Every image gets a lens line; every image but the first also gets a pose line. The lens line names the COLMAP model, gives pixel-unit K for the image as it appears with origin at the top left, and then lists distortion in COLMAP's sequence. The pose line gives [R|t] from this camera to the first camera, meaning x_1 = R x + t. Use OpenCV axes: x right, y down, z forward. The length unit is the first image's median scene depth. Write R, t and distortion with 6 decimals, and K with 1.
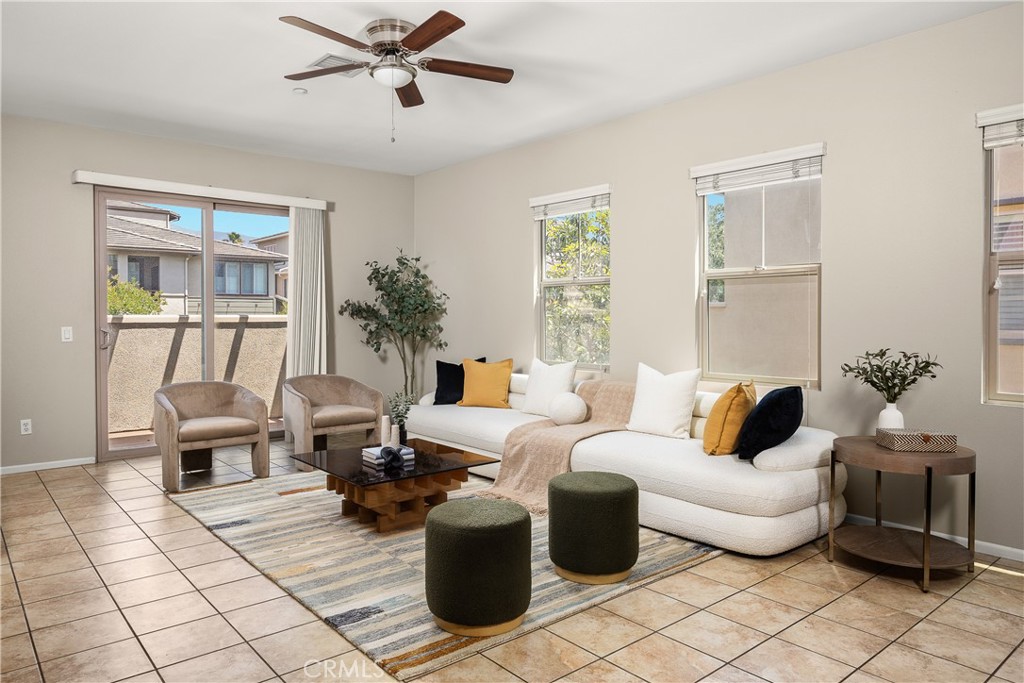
lens RADIAL K [[683.3, 0, 512.2], [0, 683.3, 335.9], [0, 0, 1]] dist [-0.013571, -0.000794]
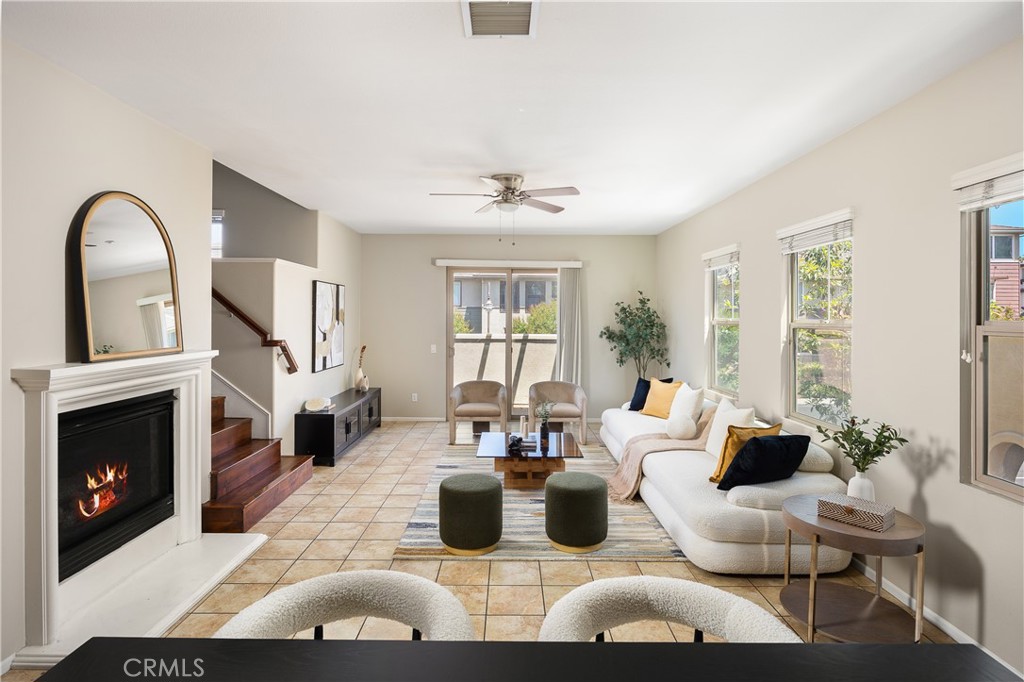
lens RADIAL K [[545.7, 0, 511.4], [0, 545.7, 319.0], [0, 0, 1]] dist [-0.001573, -0.000036]
pose [[0.758347, 0.008286, -0.651798, 0.603530], [-0.022384, 0.999661, -0.013335, -0.087390], [0.651467, 0.024702, 0.758275, 0.018599]]
